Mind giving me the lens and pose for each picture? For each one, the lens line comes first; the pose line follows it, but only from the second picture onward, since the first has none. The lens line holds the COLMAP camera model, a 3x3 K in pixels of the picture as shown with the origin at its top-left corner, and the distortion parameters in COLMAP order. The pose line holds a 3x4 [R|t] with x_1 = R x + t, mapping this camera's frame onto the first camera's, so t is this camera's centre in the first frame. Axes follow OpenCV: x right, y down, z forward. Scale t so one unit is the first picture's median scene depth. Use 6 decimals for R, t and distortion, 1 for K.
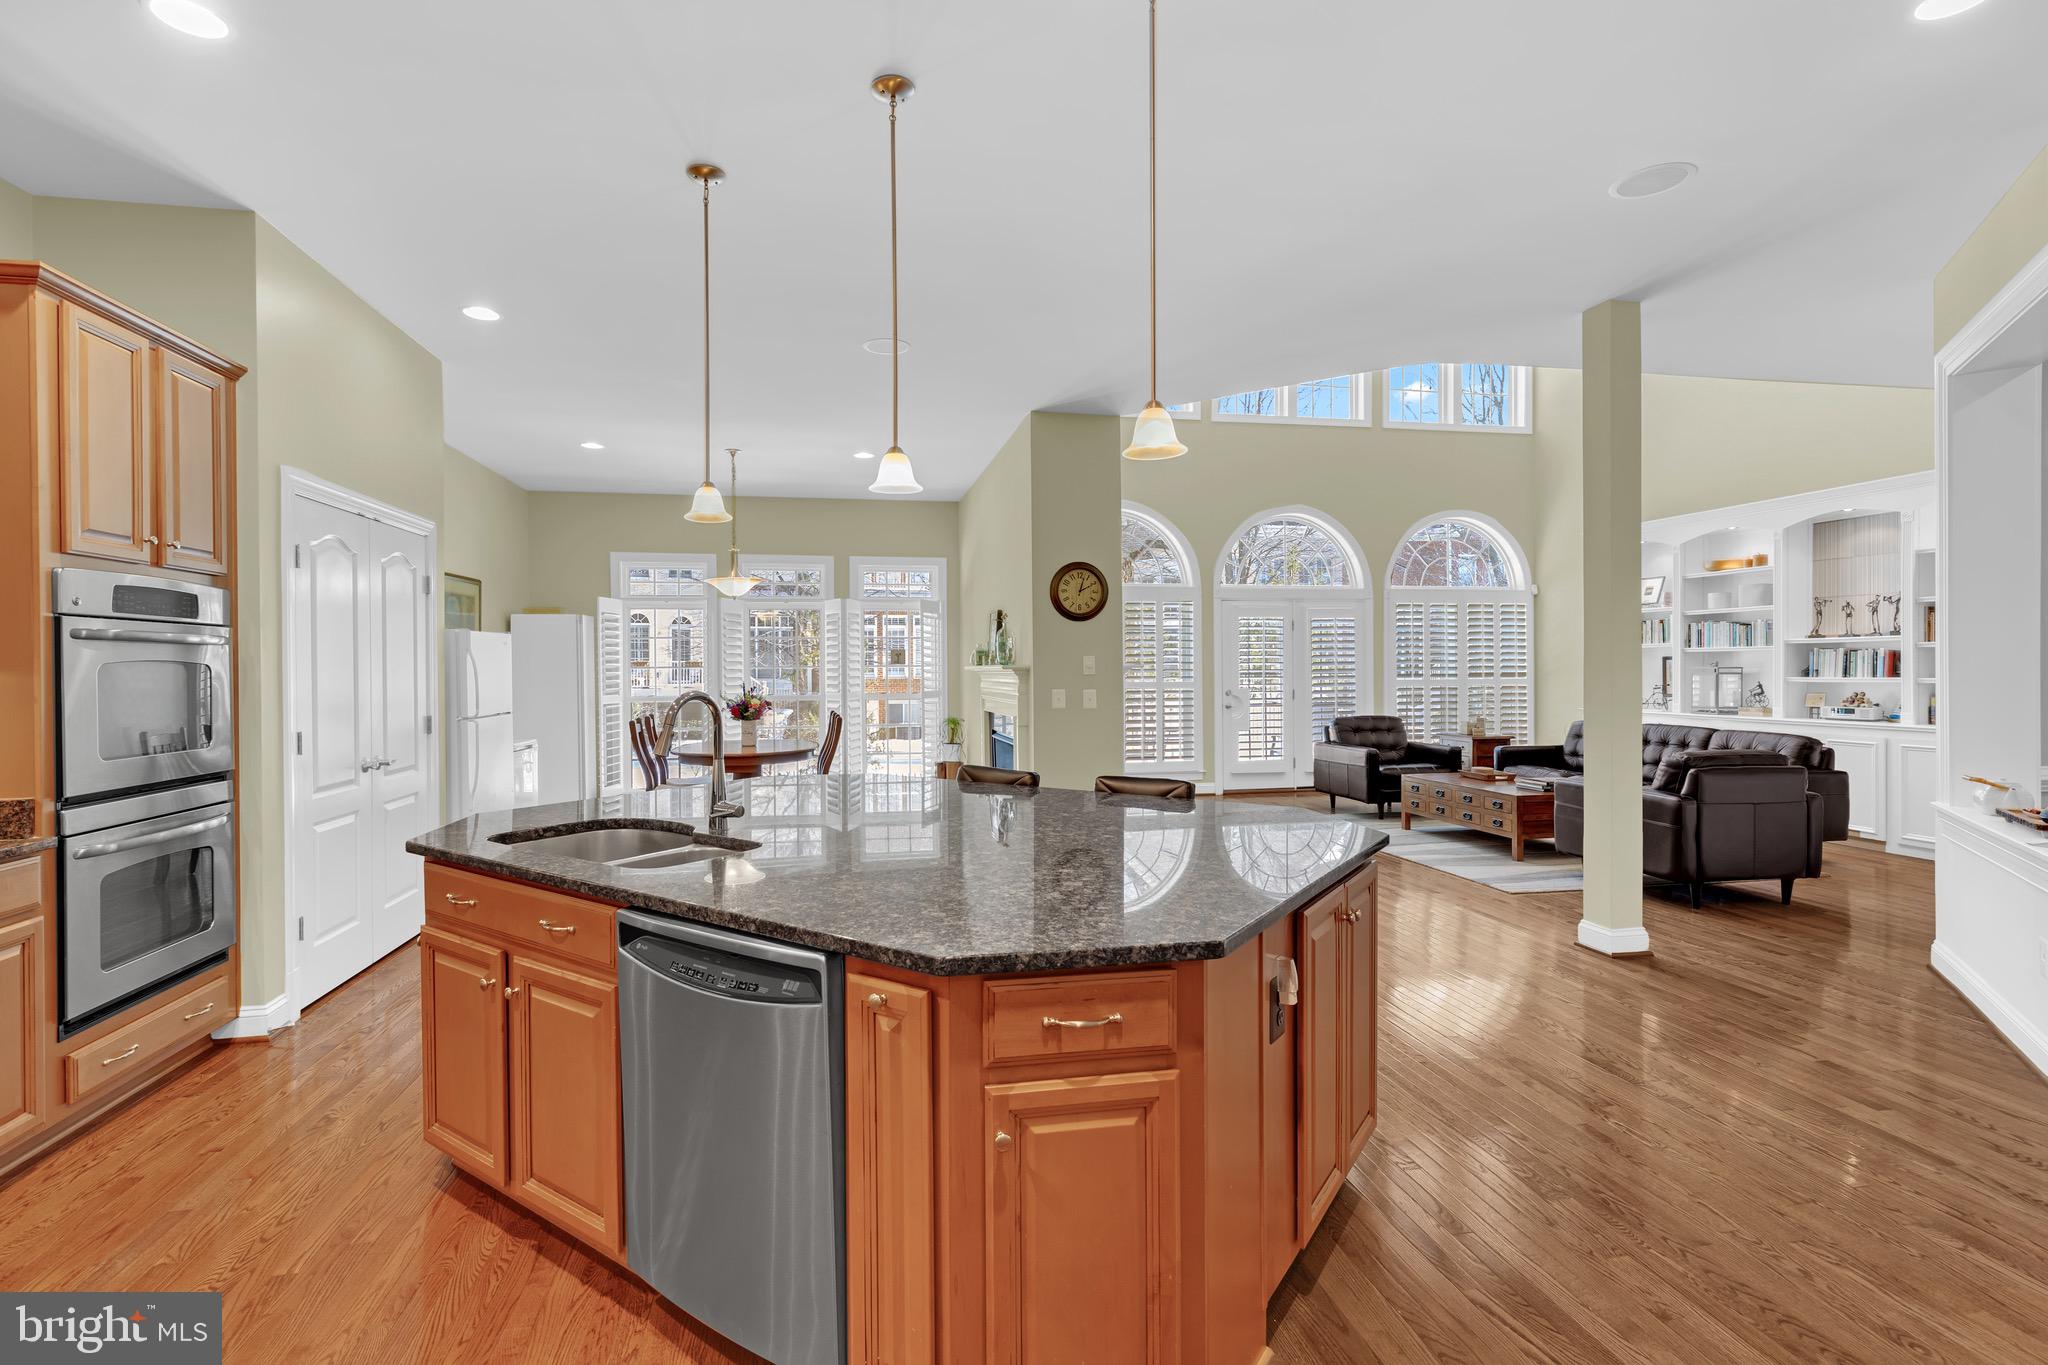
lens RADIAL K [[908.7, 0, 994.1], [0, 908.7, 670.9], [0, 0, 1]] dist [0.001867, 0.000406]
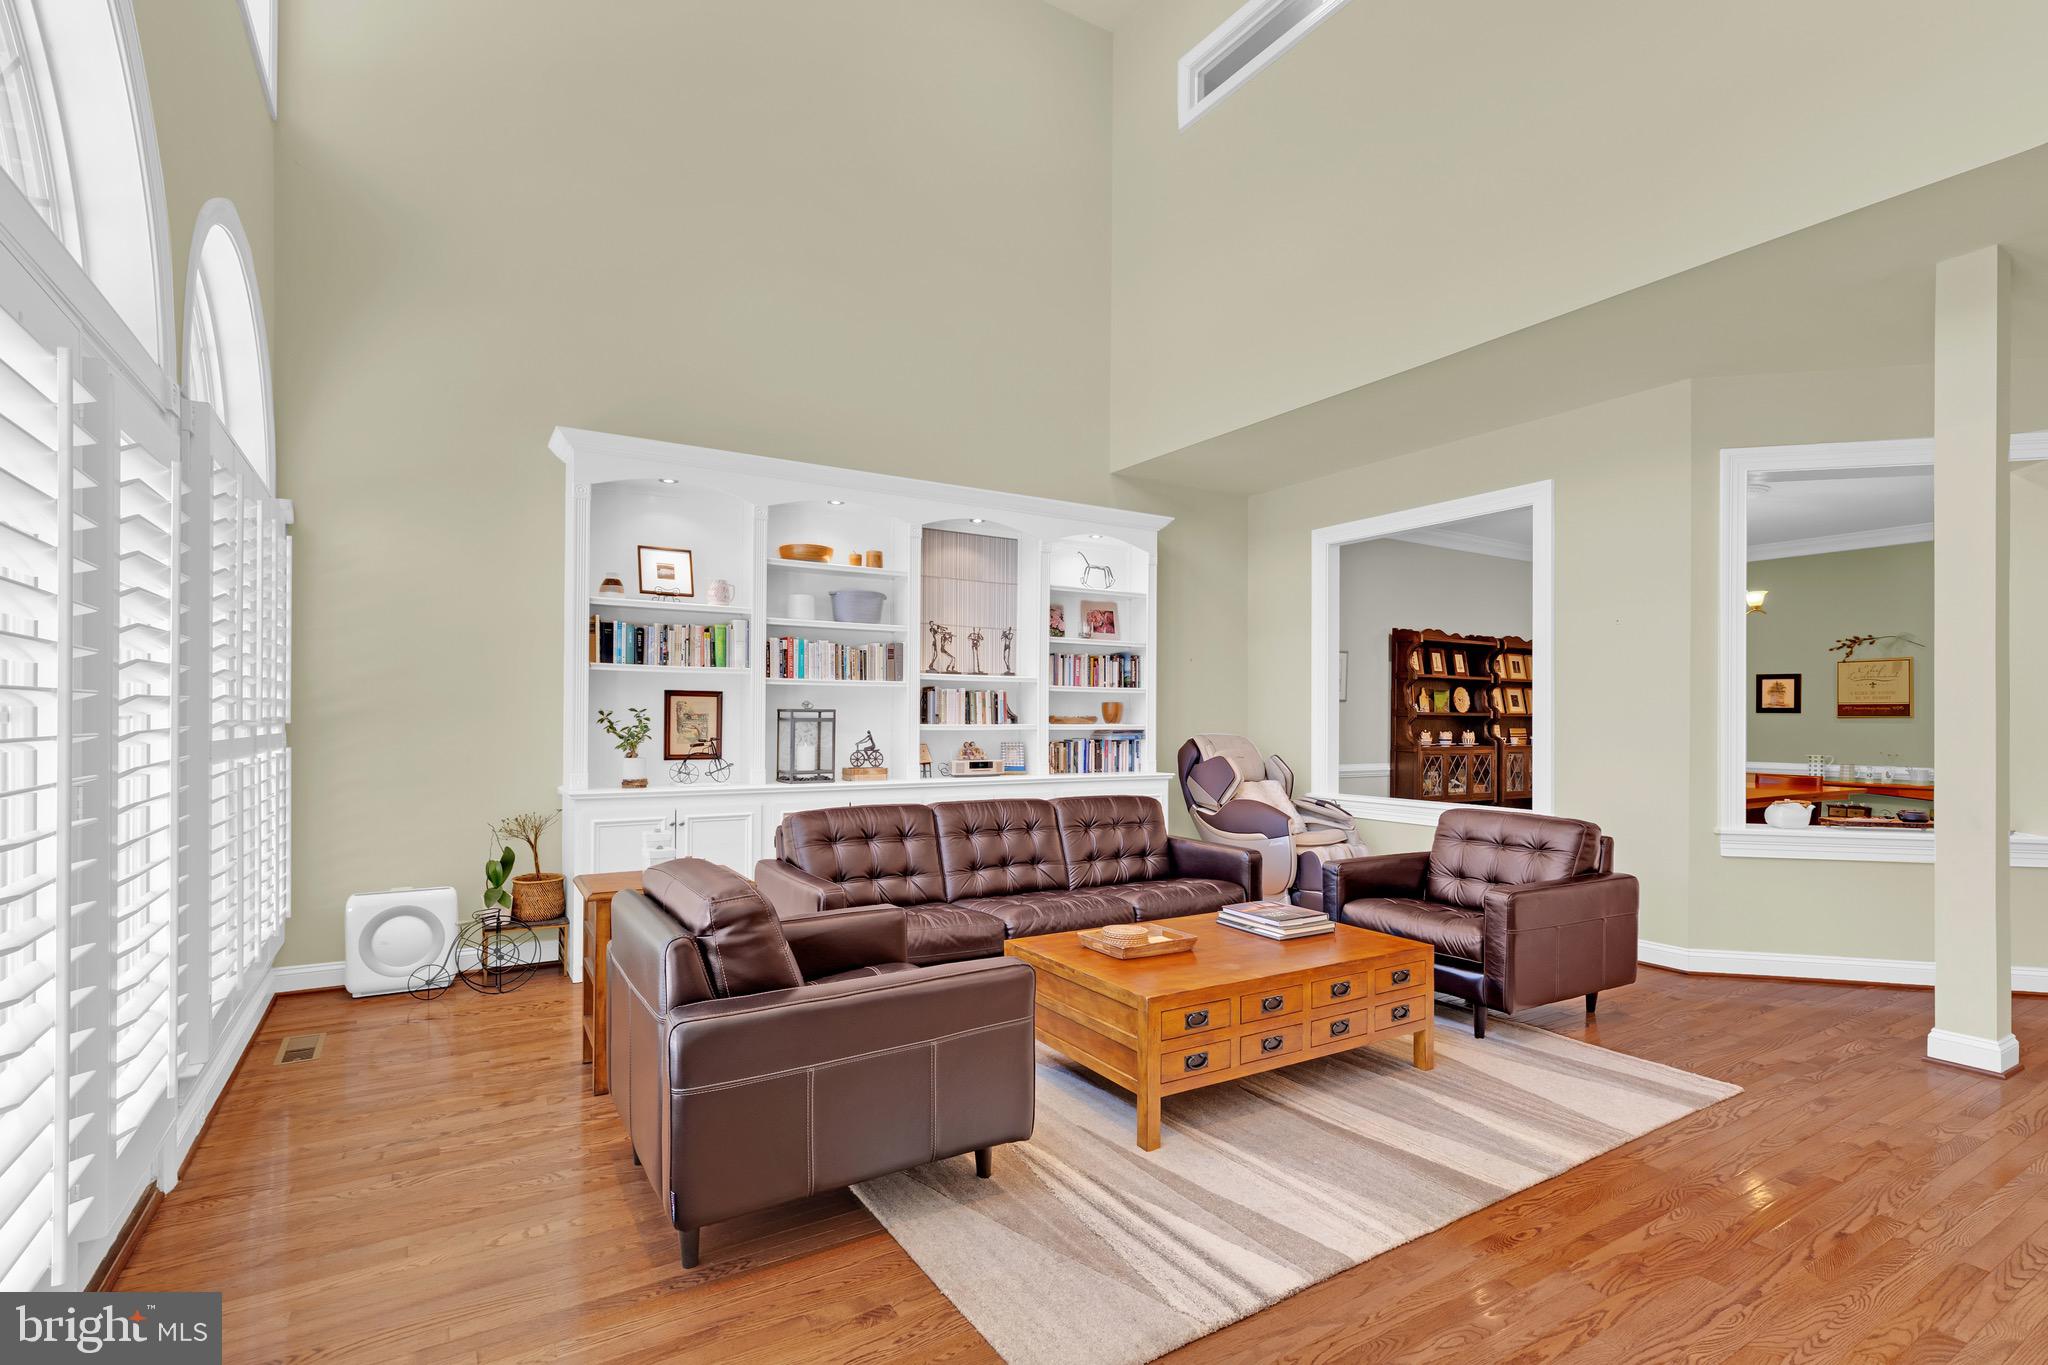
lens RADIAL K [[945.6, 0, 1021.5], [0, 945.6, 720.4], [0, 0, 1]] dist [0.001013, 0.000122]
pose [[-0.357670, 0.001790, 0.933846, 0.109071], [0.001013, 0.999998, -0.001529, 0.004323], [-0.933848, 0.000399, -0.357671, 1.081045]]
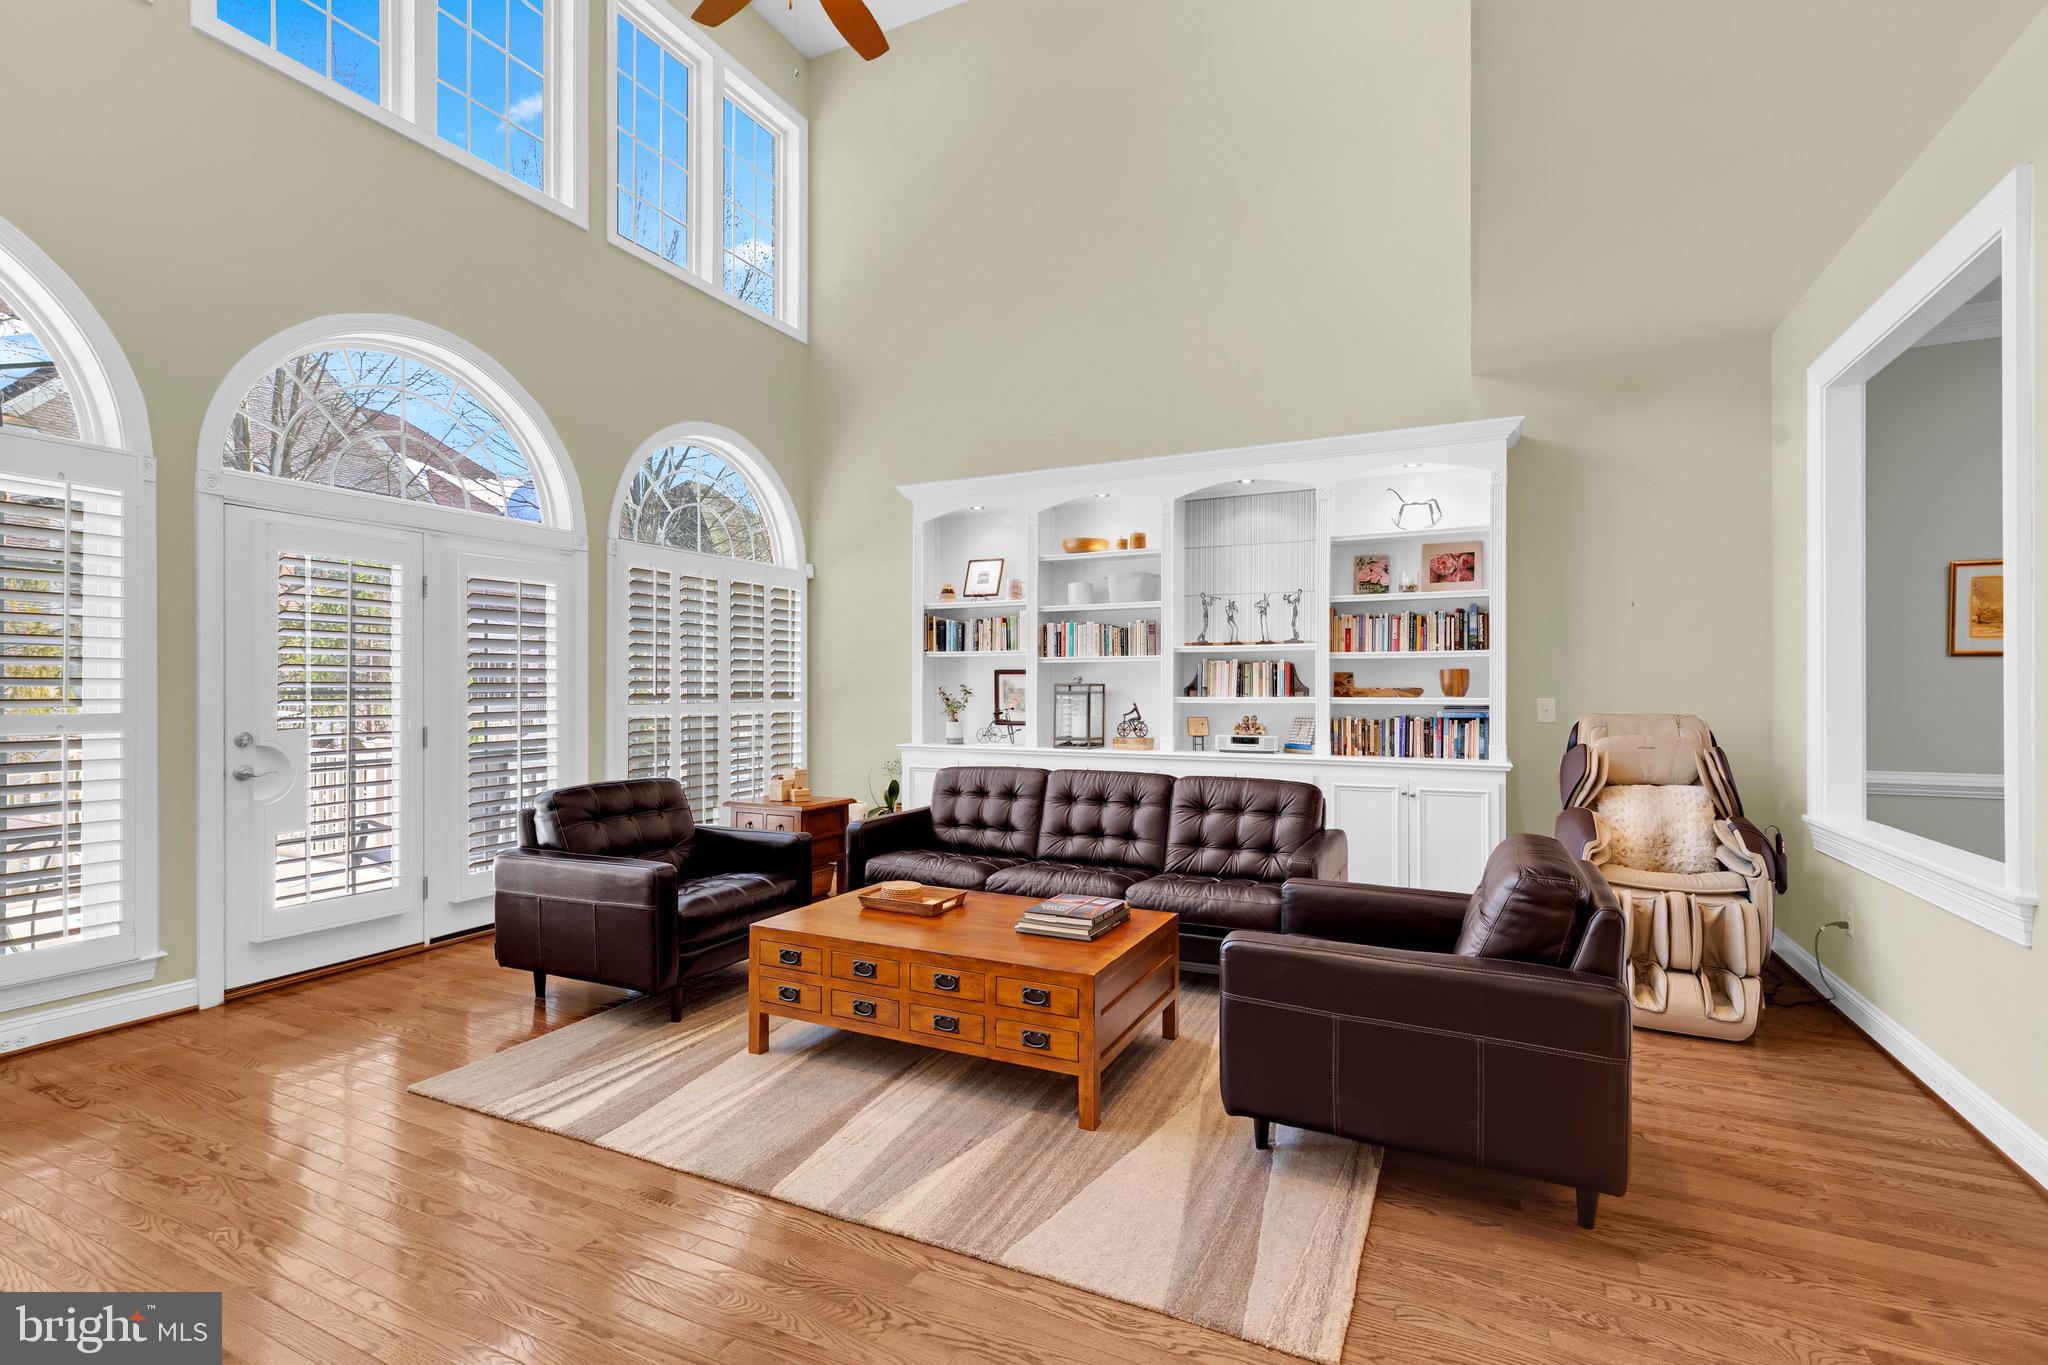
lens RADIAL K [[933.9, 0, 1013.5], [0, 933.9, 688.5], [0, 0, 1]] dist [0.003762, 0.000363]
pose [[0.595291, 0.009084, 0.803459, 0.155294], [-0.000248, 0.999938, -0.011121, 0.007587], [-0.803510, 0.006421, 0.595256, 0.585600]]
